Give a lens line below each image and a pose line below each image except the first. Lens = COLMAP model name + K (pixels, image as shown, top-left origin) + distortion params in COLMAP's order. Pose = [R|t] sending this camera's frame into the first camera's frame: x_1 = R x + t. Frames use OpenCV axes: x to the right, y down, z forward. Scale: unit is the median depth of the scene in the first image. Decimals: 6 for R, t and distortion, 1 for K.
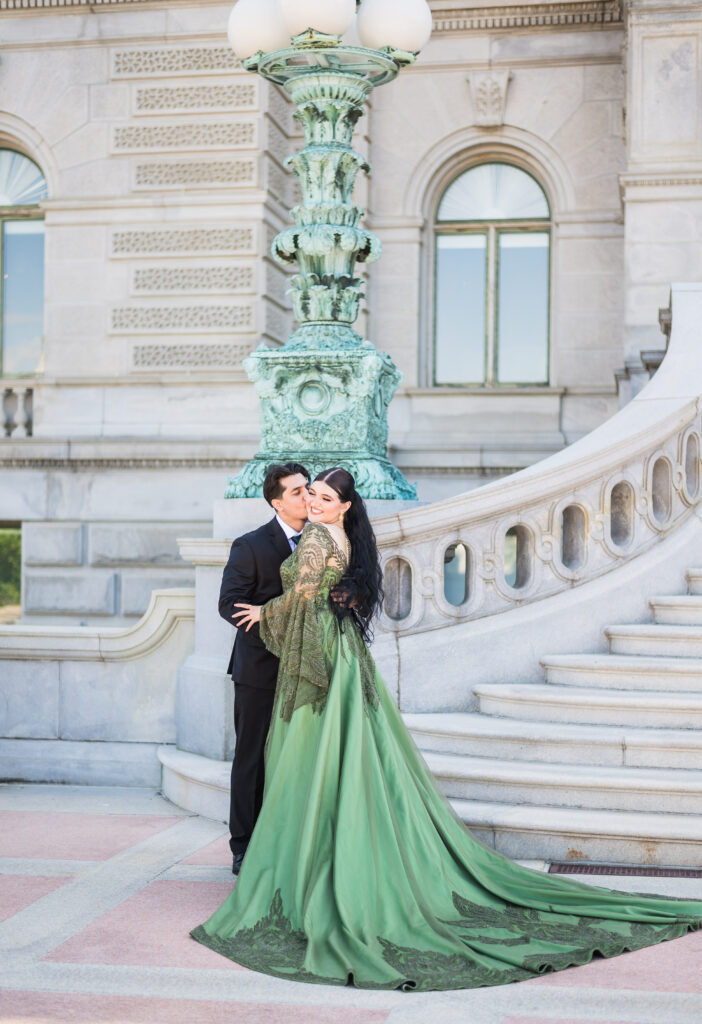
lens RADIAL K [[1584.0, 0, 345.7], [0, 1584.0, 544.7], [0, 0, 1]] dist [-0.005139, 0.043081]
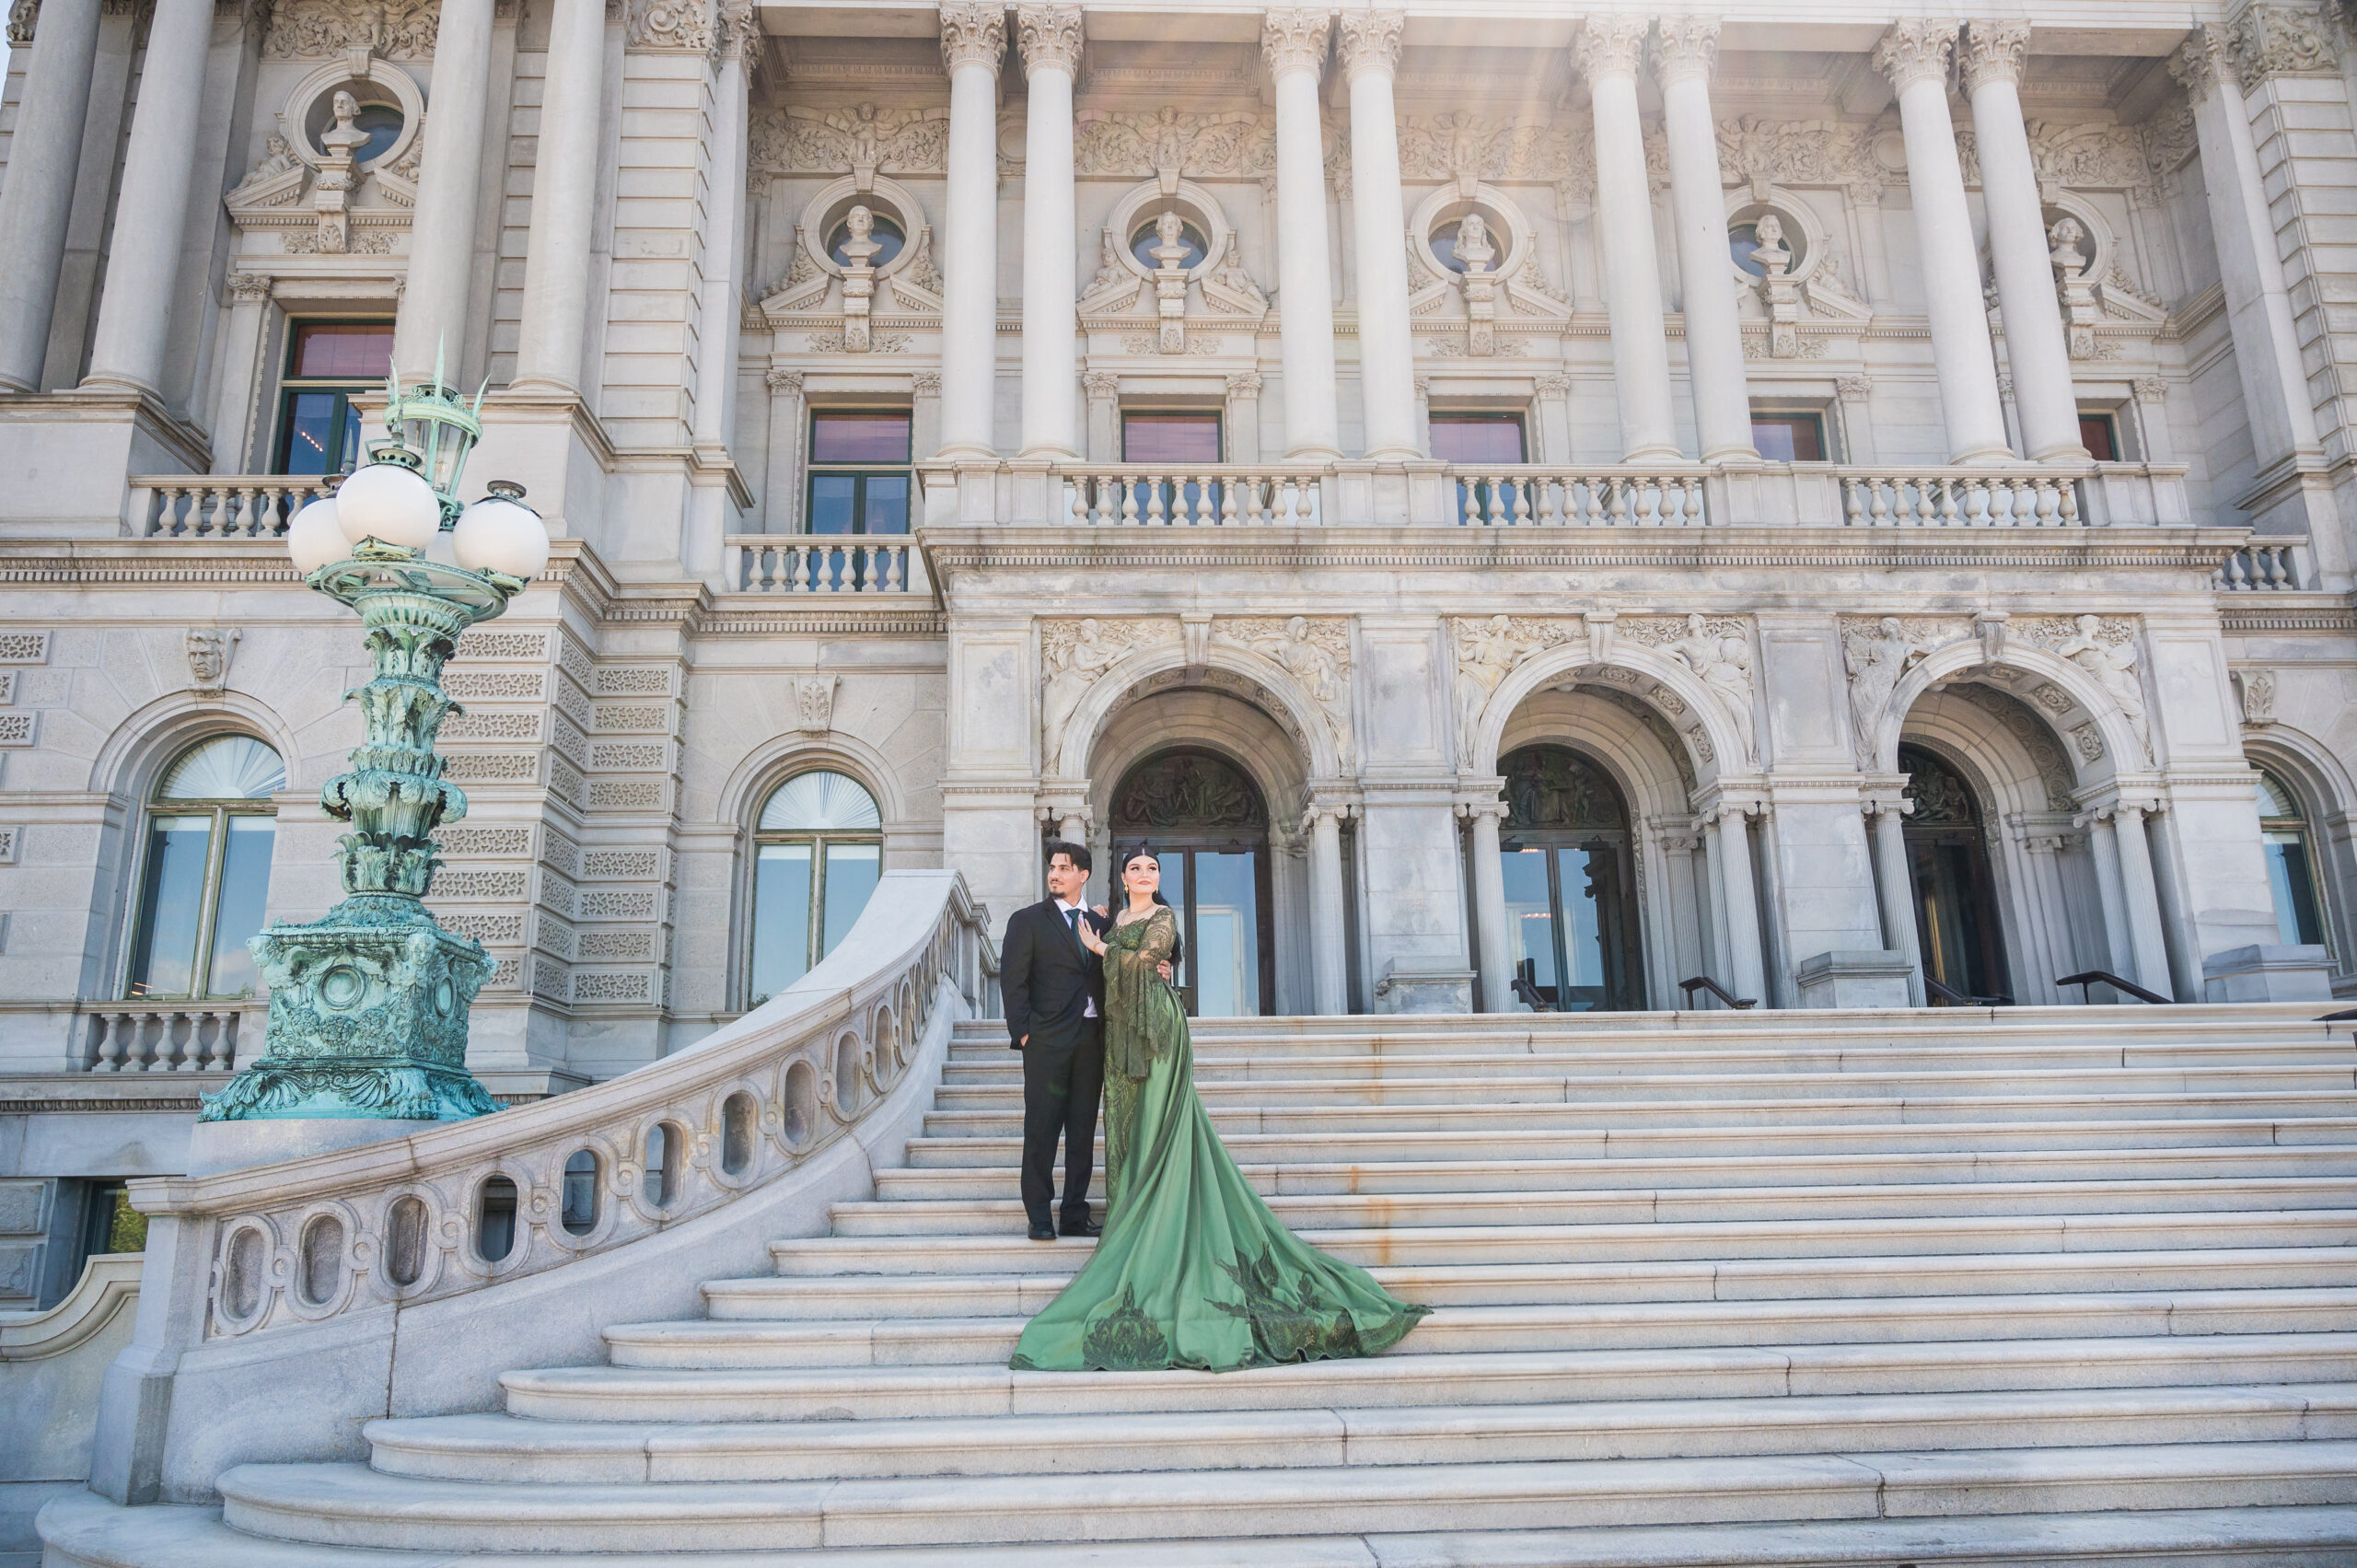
lens RADIAL K [[1620.2, 0, 1178.5], [0, 1620.2, 784.0], [0, 0, 1]] dist [-0.010160, 0.004282]
pose [[0.970913, 0.031629, 0.237334, 0.184924], [0.028073, 0.969362, -0.244029, 0.014403], [-0.237781, 0.243593, 0.940278, 0.140346]]
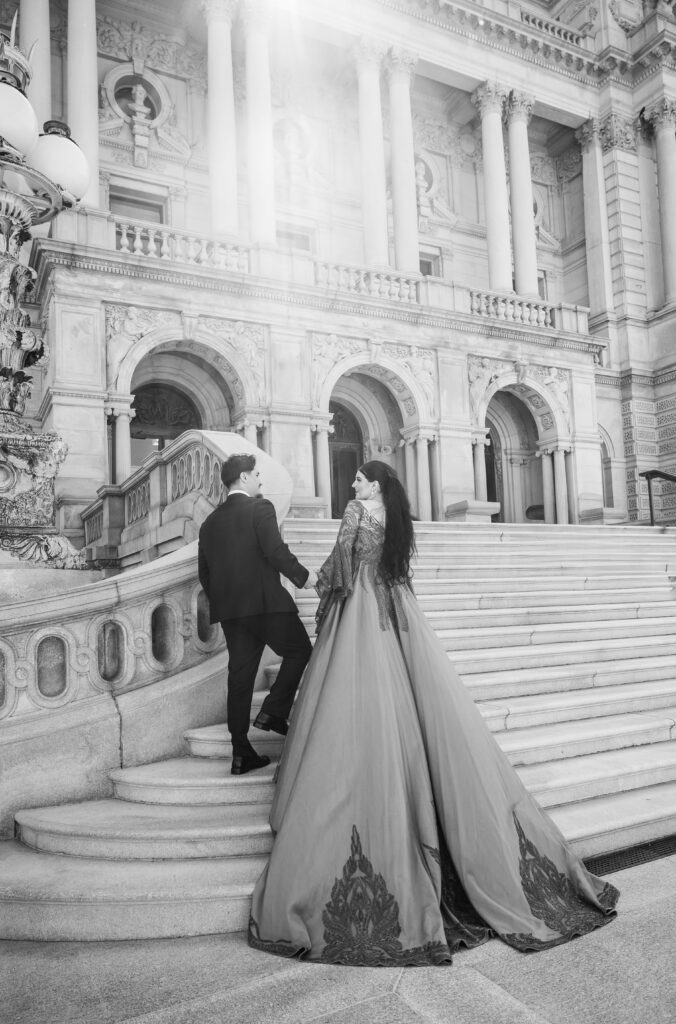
lens RADIAL K [[735.9, 0, 335.8], [0, 735.9, 550.0], [0, 0, 1]] dist [-0.011914, 0.007144]
pose [[0.788486, 0.004010, 0.615040, -0.145777], [0.042175, 0.997273, -0.060571, -0.003865], [-0.613606, 0.073698, 0.786166, 0.473905]]
